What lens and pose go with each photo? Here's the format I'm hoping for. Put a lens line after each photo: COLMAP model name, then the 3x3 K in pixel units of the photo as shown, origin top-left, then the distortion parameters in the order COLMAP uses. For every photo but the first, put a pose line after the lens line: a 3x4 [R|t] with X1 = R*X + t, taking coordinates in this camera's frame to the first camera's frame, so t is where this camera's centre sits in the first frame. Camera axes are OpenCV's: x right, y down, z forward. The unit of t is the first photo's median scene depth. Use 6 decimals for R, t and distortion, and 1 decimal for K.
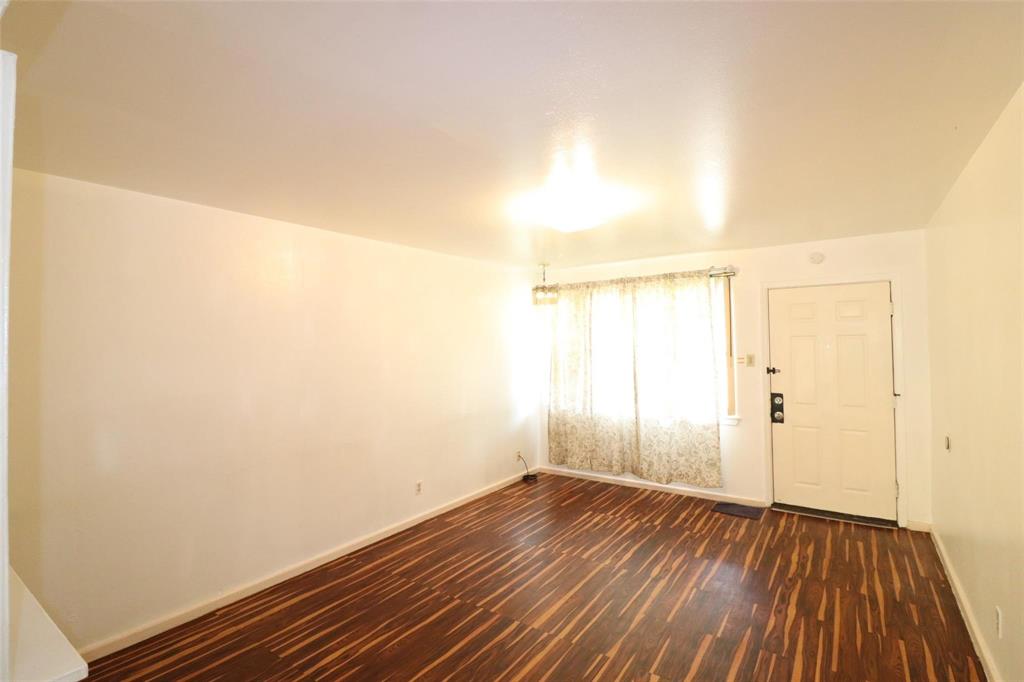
lens RADIAL K [[481.4, 0, 516.1], [0, 481.4, 330.2], [0, 0, 1]] dist [0.001650, -0.013799]
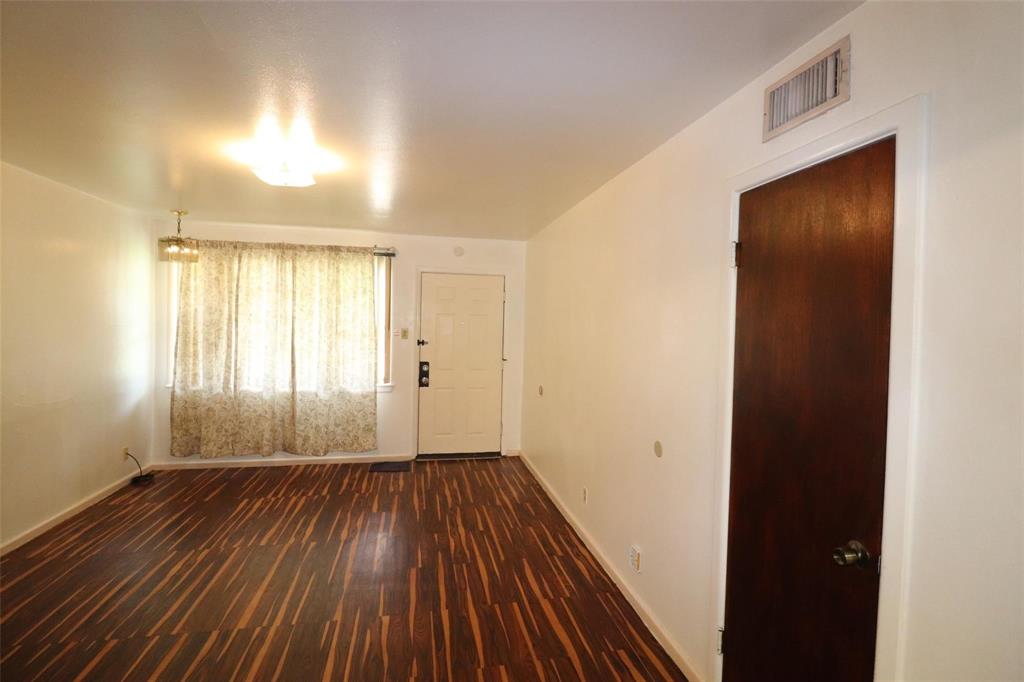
lens RADIAL K [[481.4, 0, 516.1], [0, 481.4, 330.2], [0, 0, 1]] dist [0.001650, -0.013799]
pose [[0.684037, 0.019367, 0.729190, -0.162294], [-0.053064, 0.998320, 0.023263, 0.014636], [-0.727515, -0.054606, 0.683915, 0.036618]]
